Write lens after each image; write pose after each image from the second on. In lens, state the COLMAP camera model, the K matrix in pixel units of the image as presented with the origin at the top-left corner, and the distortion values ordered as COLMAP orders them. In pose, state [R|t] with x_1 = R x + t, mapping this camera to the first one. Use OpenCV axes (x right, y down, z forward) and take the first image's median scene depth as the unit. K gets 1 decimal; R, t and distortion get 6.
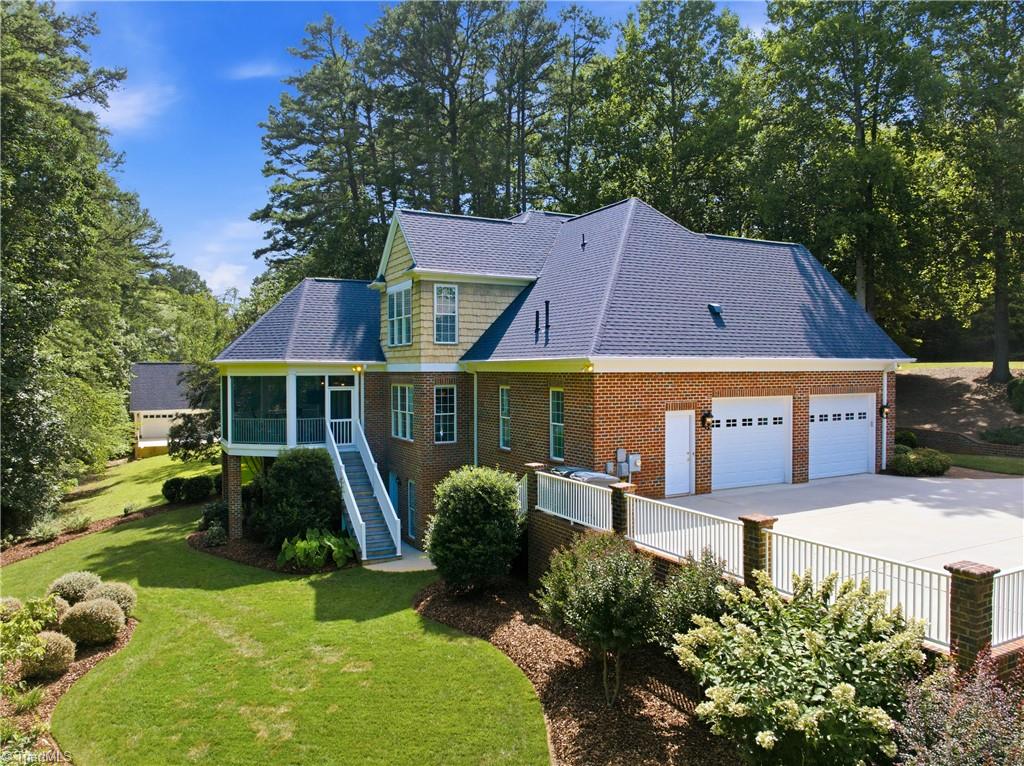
lens RADIAL K [[733.9, 0, 507.1], [0, 733.9, 382.0], [0, 0, 1]] dist [-0.047827, 0.010553]
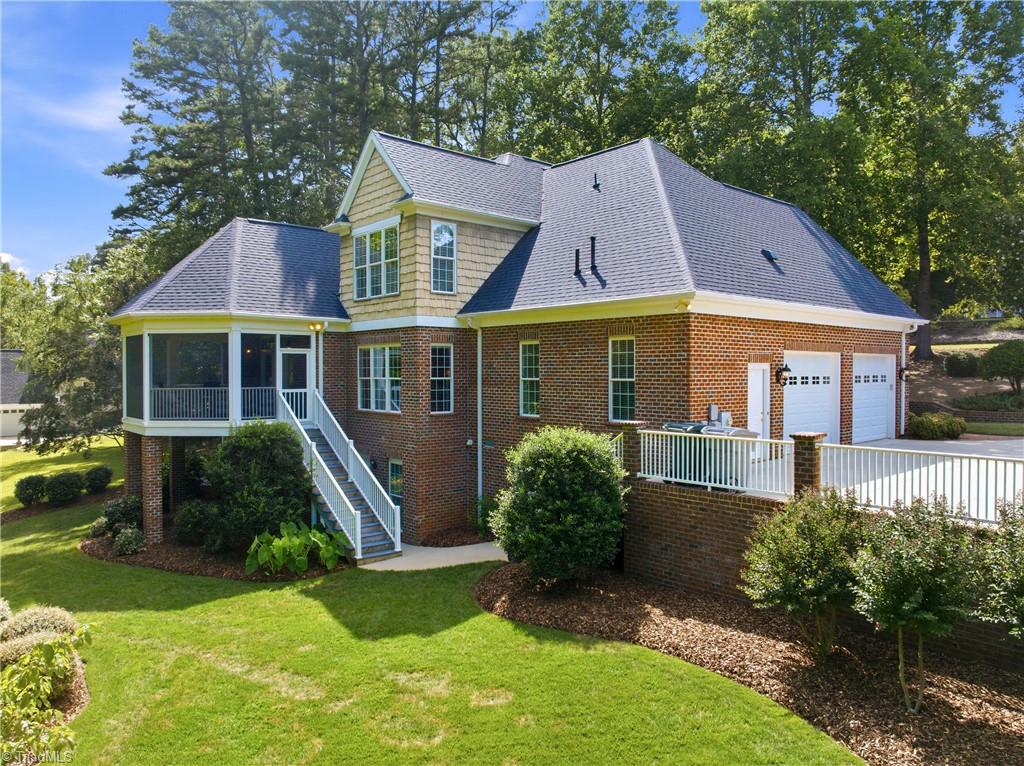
lens RADIAL K [[733.9, 0, 515.3], [0, 733.9, 379.7], [0, 0, 1]] dist [-0.047827, 0.010553]
pose [[0.972182, -0.000567, 0.234227, -0.208531], [0.001907, 0.999983, -0.005494, 0.052790], [-0.234220, 0.005787, 0.972166, 0.185244]]
